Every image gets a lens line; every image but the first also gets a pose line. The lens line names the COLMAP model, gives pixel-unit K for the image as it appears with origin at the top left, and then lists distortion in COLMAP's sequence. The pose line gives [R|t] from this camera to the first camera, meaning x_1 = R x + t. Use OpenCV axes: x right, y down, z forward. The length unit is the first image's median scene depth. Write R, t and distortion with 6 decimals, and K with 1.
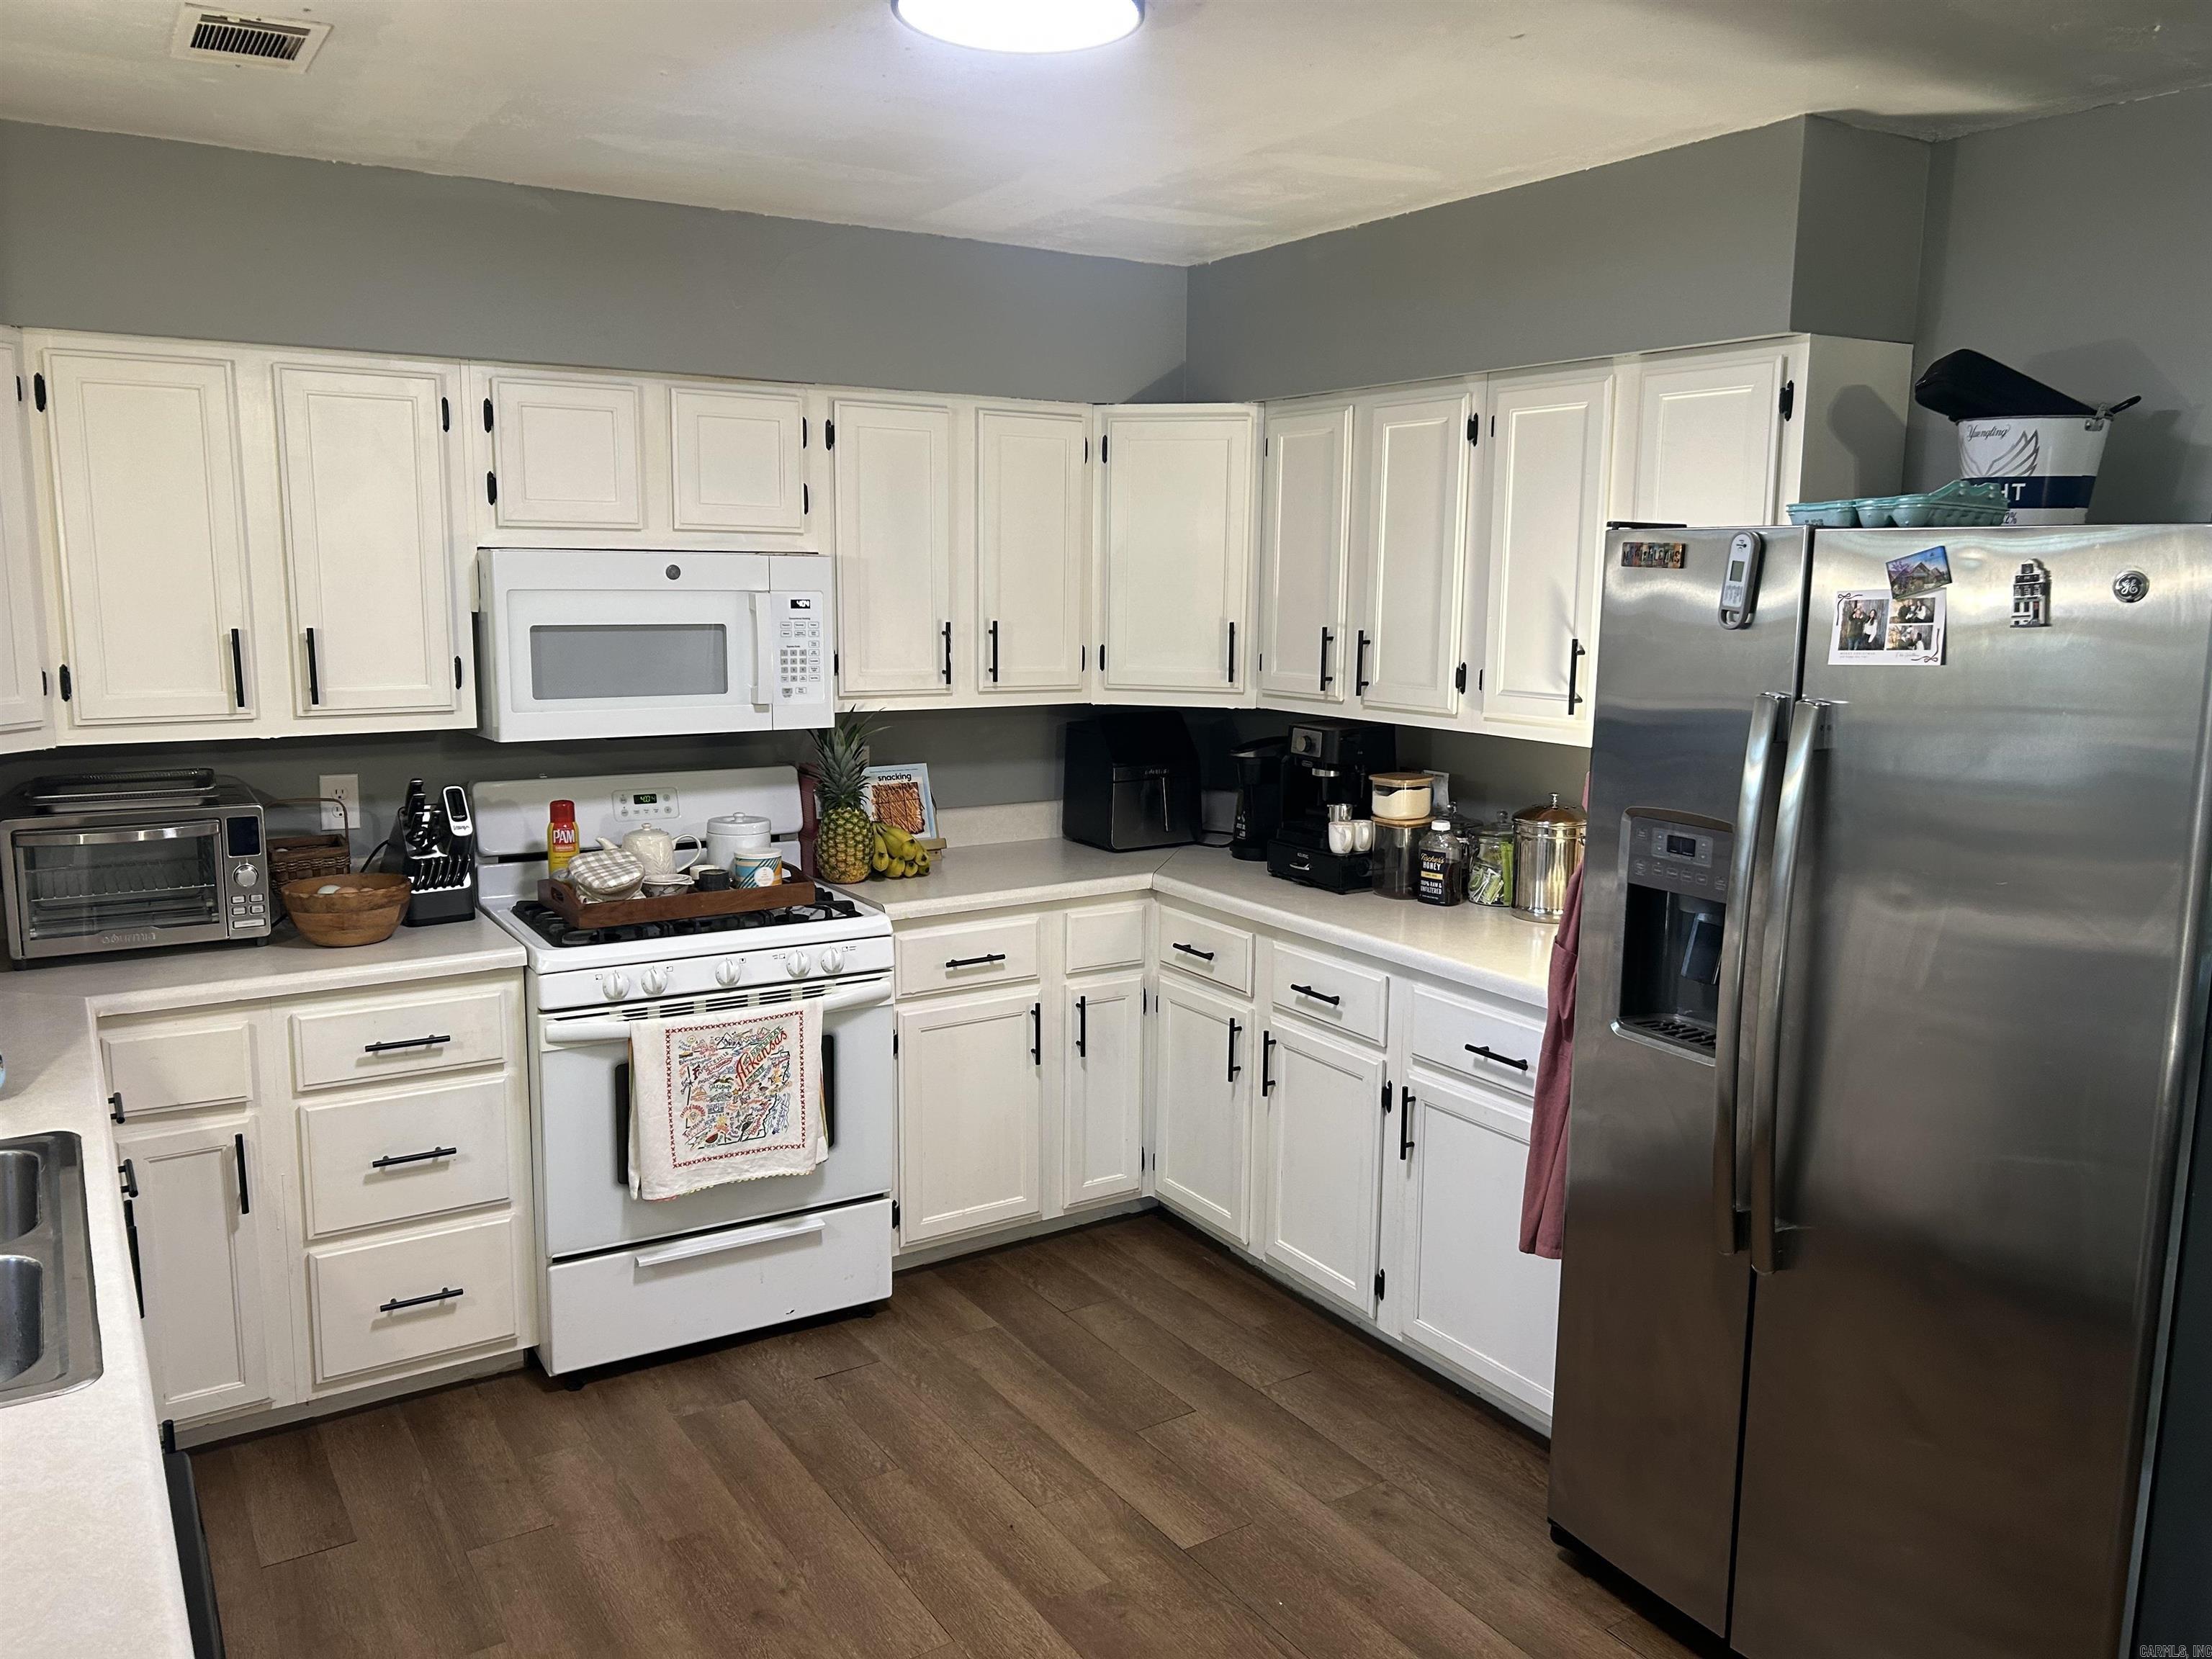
lens RADIAL K [[1641.1, 0, 1111.5], [0, 1641.1, 821.8], [0, 0, 1]] dist [0.037278, -0.059649]
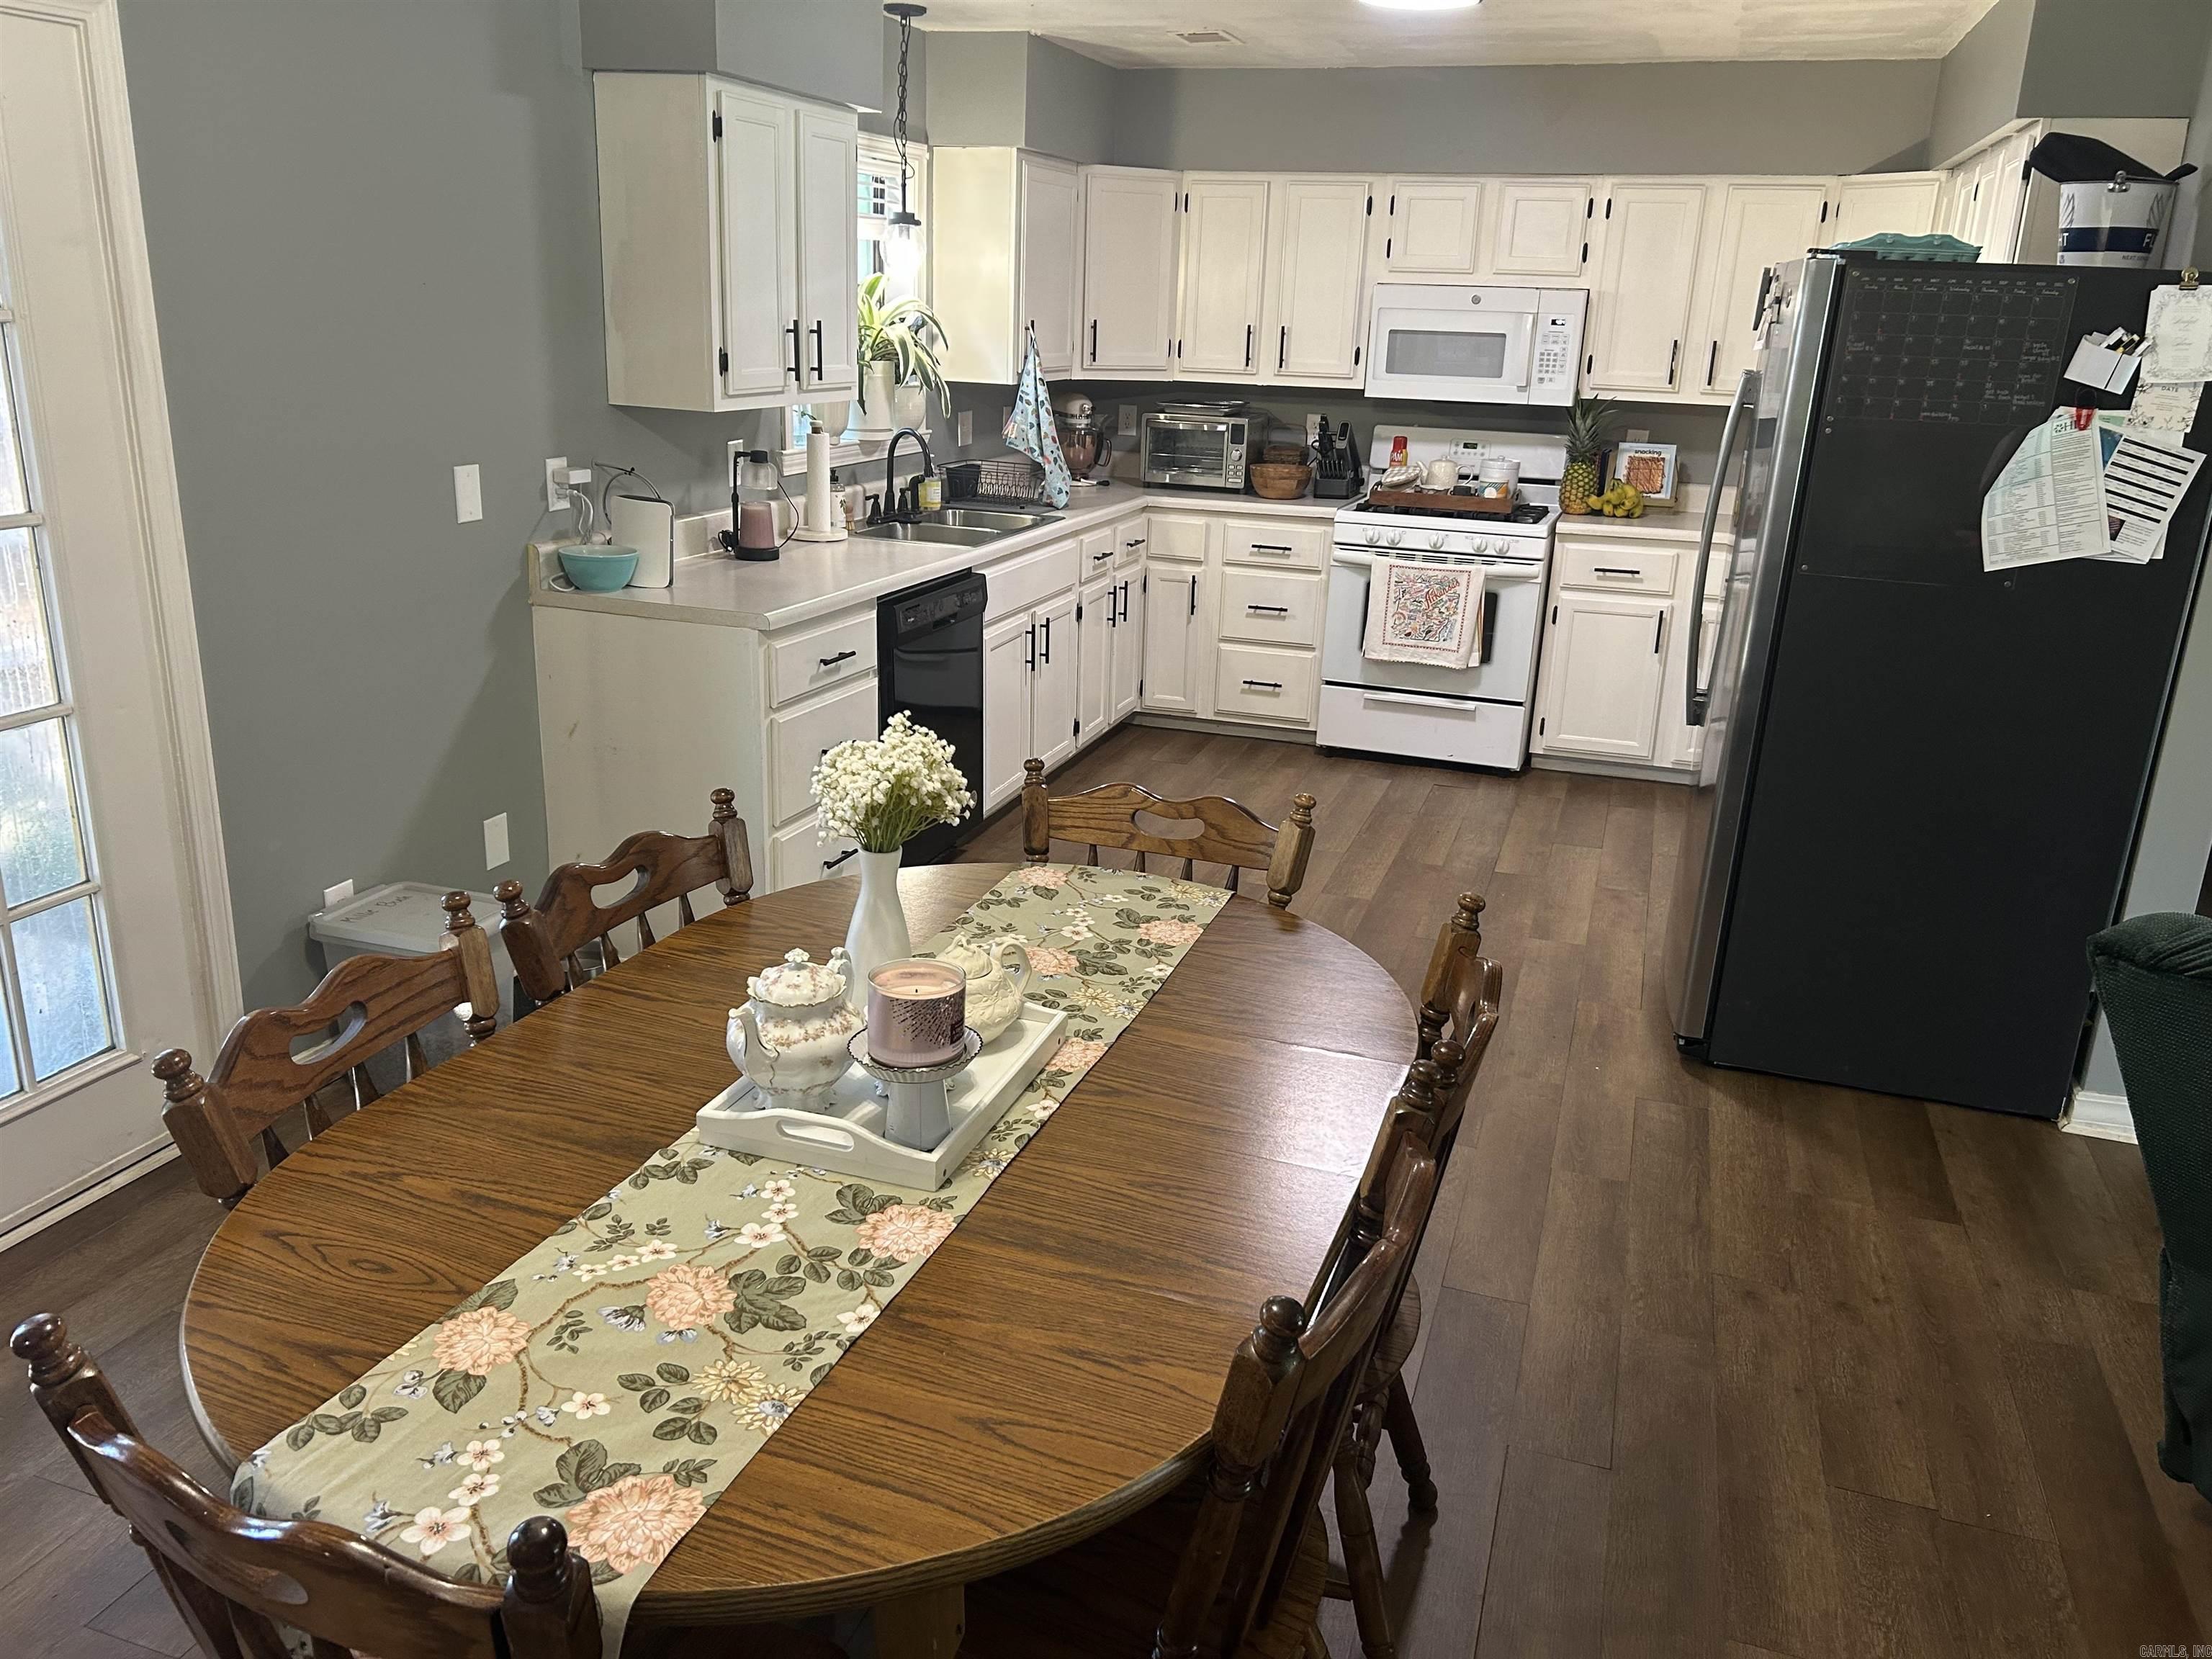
lens RADIAL K [[1641.1, 0, 1058.0], [0, 1641.1, 806.6], [0, 0, 1]] dist [0.037278, -0.059649]
pose [[0.610429, 0.245305, -0.753128, 0.875559], [-0.146463, 0.969395, 0.197035, 0.079278], [0.778412, -0.009970, 0.627674, -0.380676]]
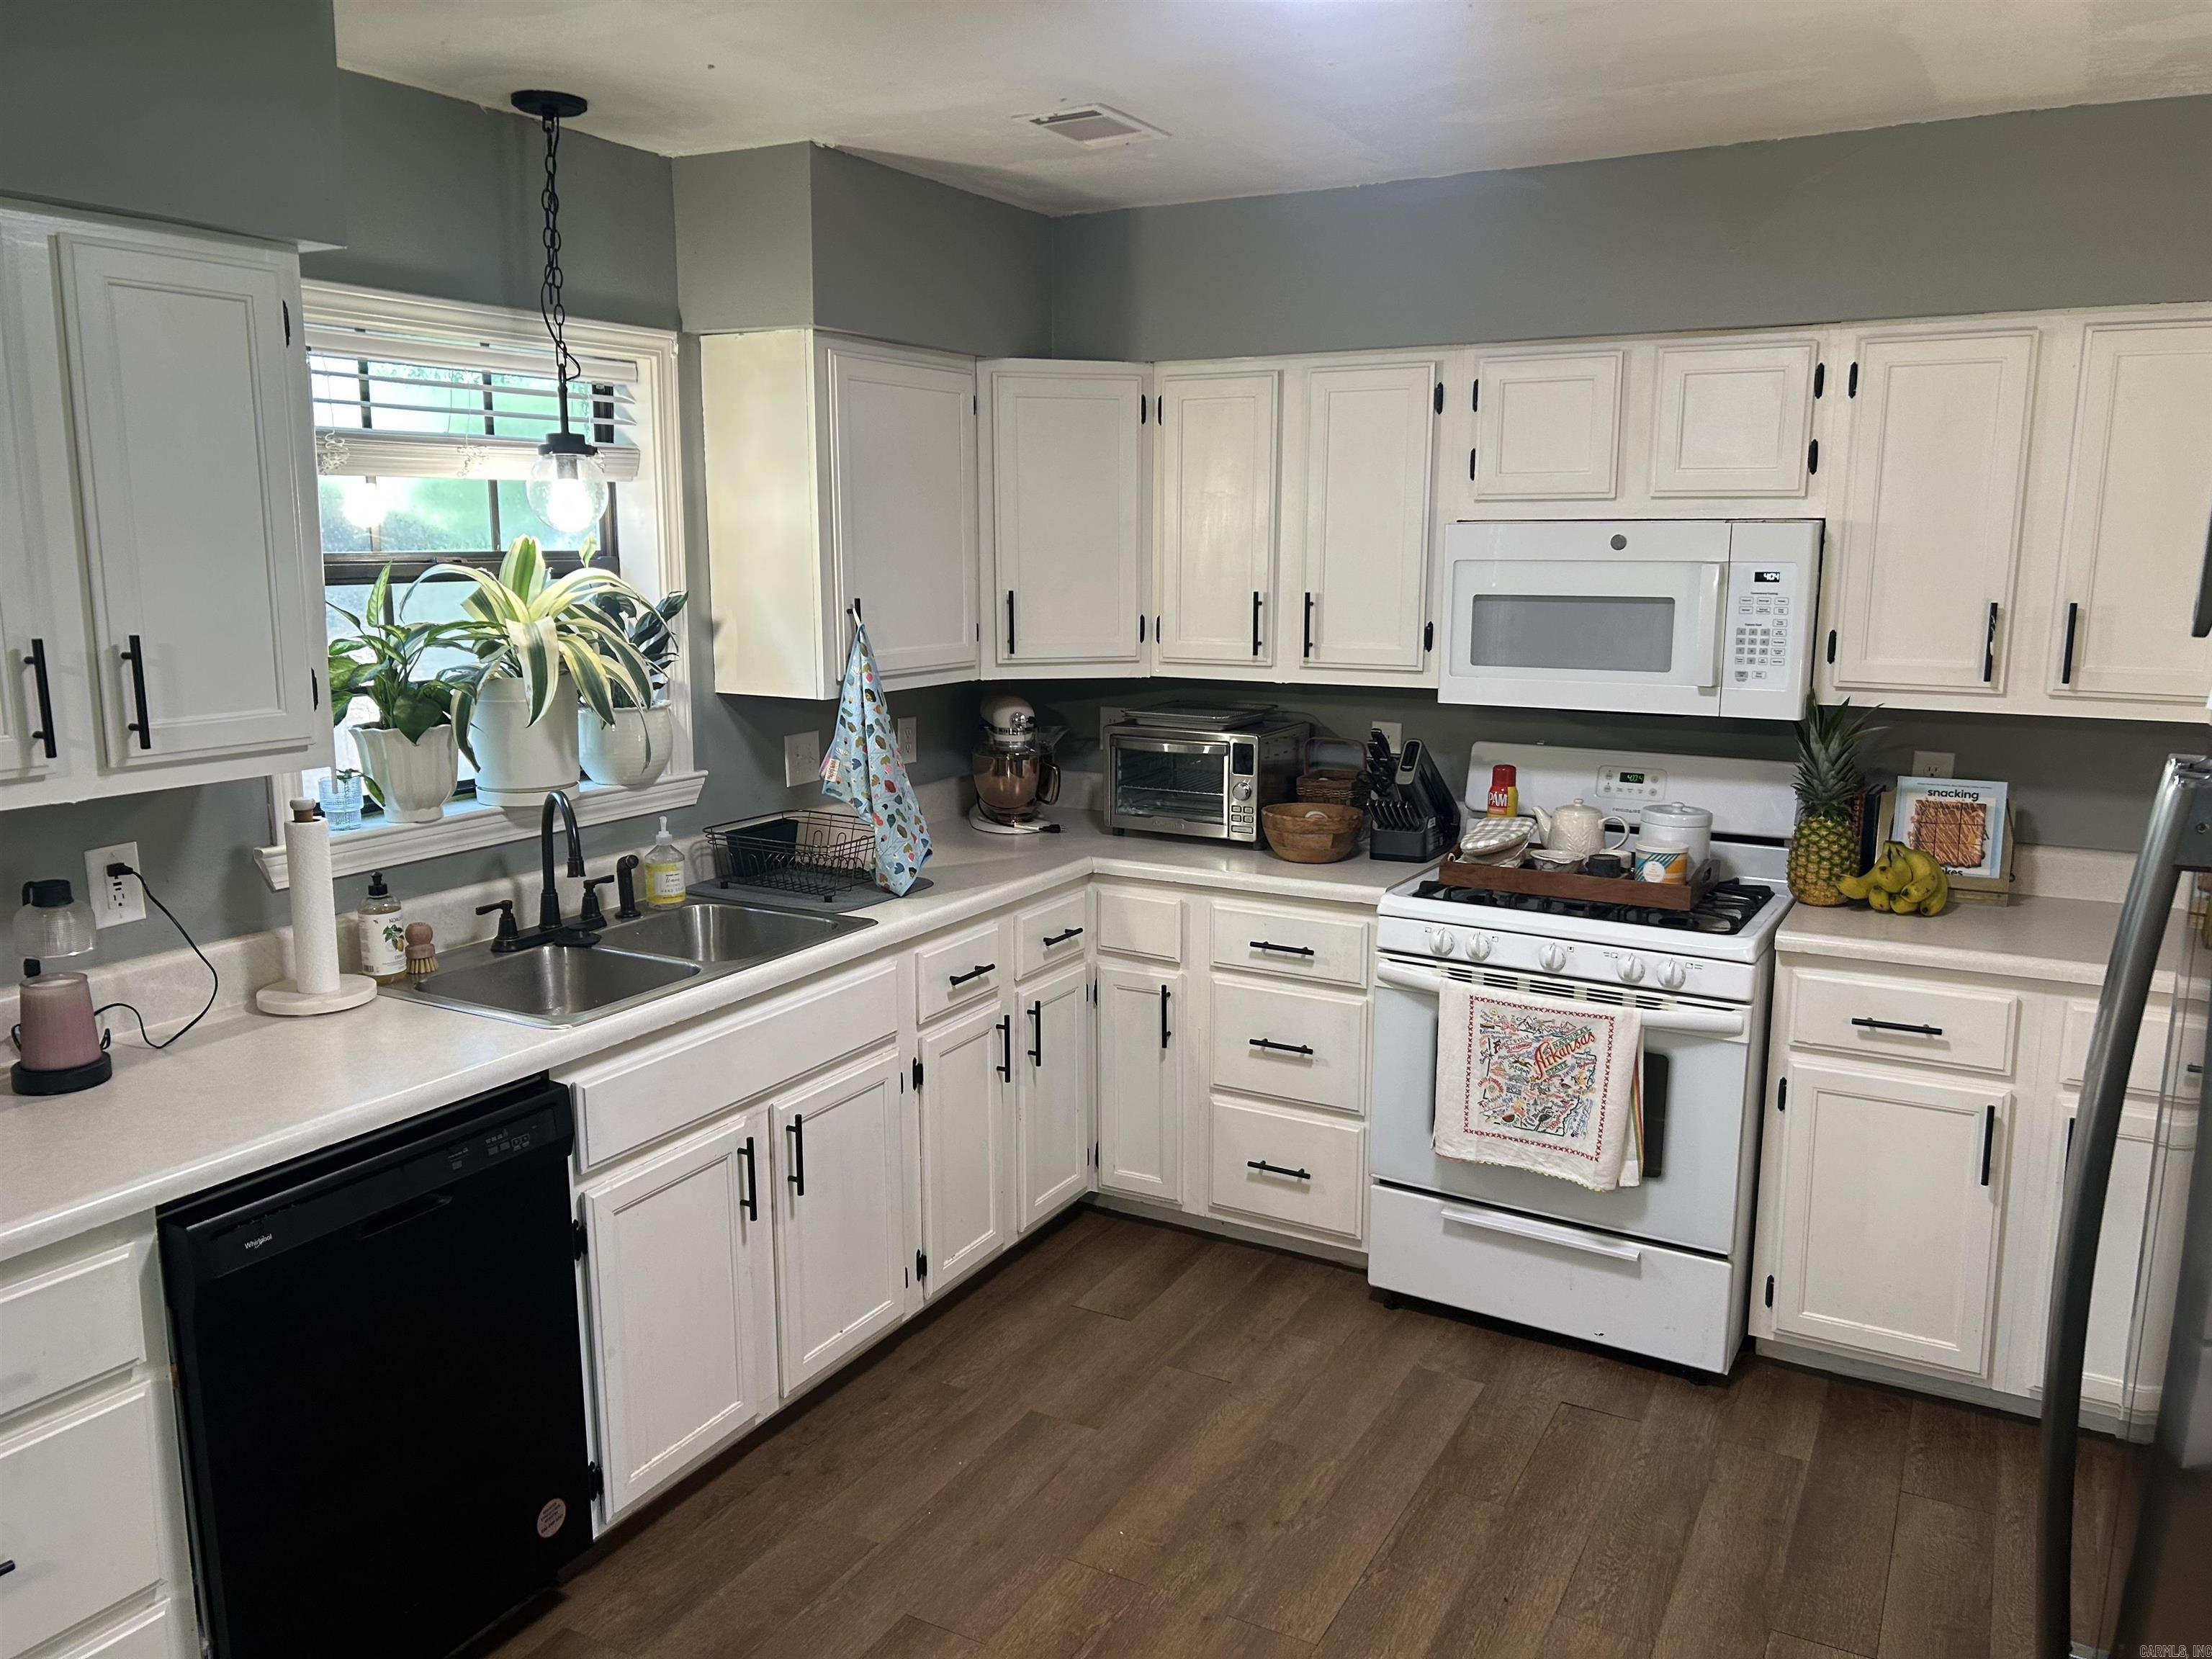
lens RADIAL K [[1641.1, 0, 1053.3], [0, 1641.1, 814.5], [0, 0, 1]] dist [0.037278, -0.059649]
pose [[0.458994, 0.141701, -0.877066, 0.464017], [-0.130901, 0.987211, 0.090992, -0.040429], [0.878743, 0.073045, 0.471673, 0.277365]]
